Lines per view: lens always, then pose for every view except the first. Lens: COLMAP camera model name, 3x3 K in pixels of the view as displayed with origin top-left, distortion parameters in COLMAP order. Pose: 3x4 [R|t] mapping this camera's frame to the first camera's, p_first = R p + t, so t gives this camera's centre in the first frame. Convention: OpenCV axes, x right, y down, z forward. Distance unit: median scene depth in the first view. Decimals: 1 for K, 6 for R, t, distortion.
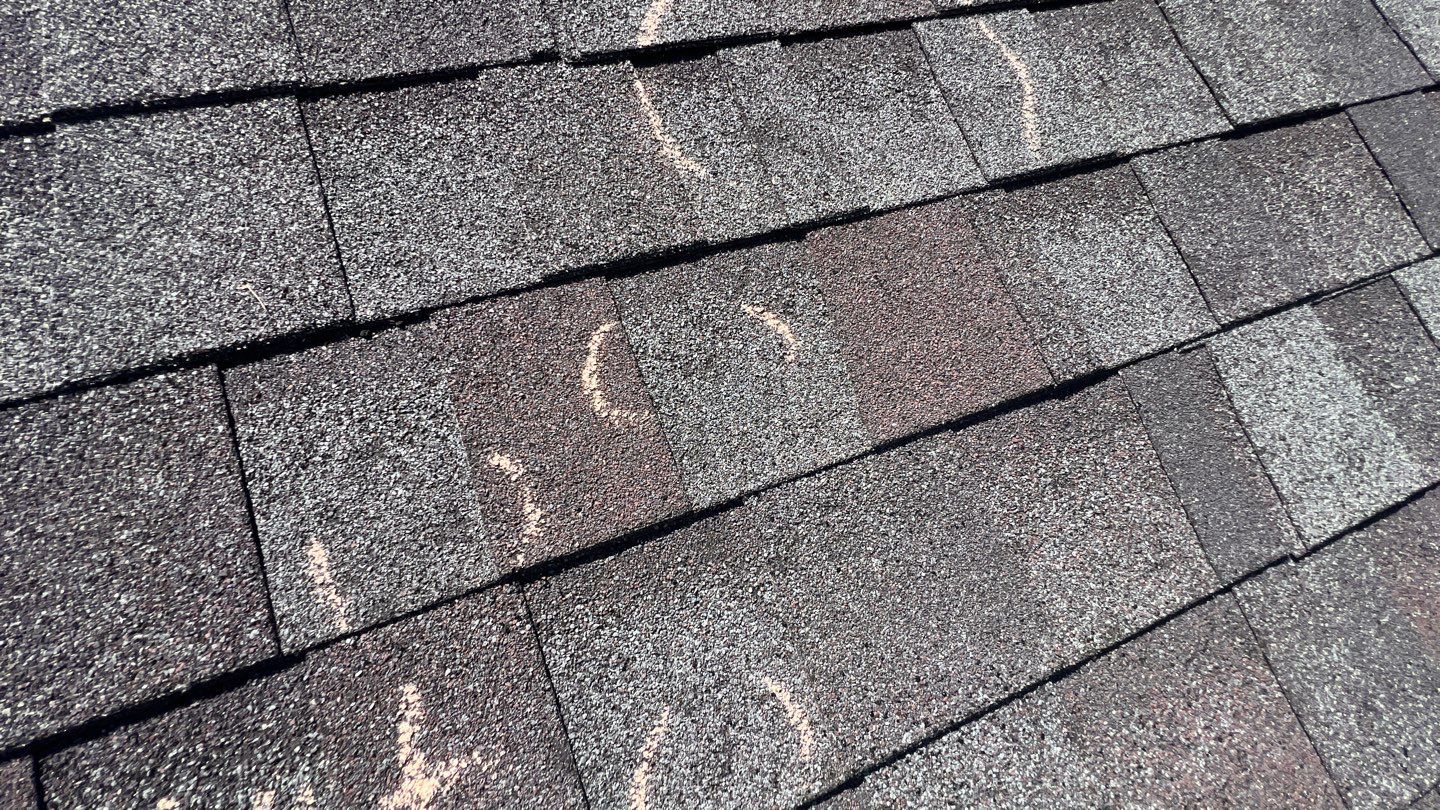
lens RADIAL K [[554.5, 0, 720.0], [0, 554.5, 405.0], [0, 0, 1]] dist [-0.003995, 0.000268]
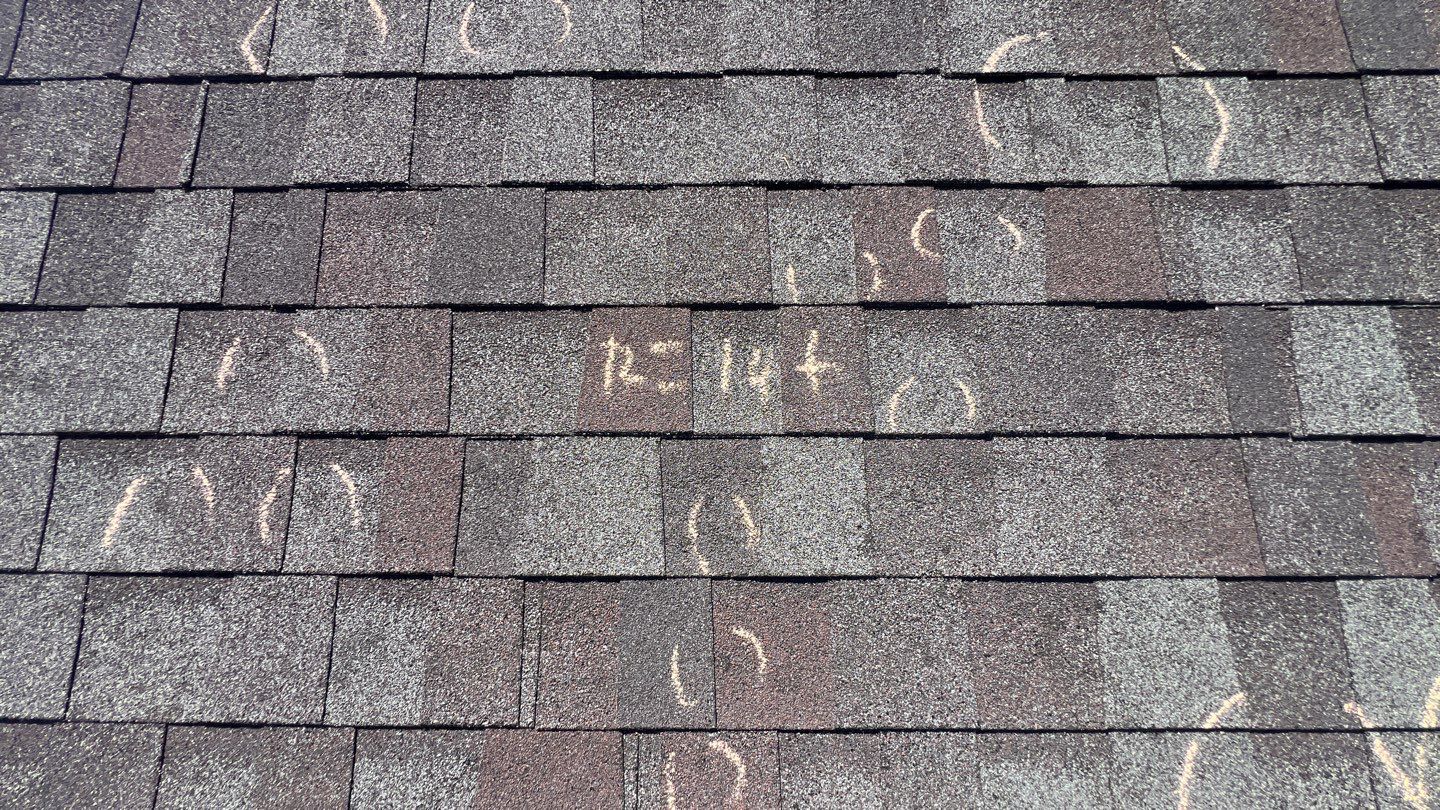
lens RADIAL K [[554.5, 0, 720.0], [0, 554.5, 405.0], [0, 0, 1]] dist [-0.003995, 0.000268]
pose [[0.922624, 0.293900, -0.249776, -0.173553], [-0.280785, 0.955778, 0.087453, 0.527470], [0.264433, -0.010552, 0.964346, -1.079047]]
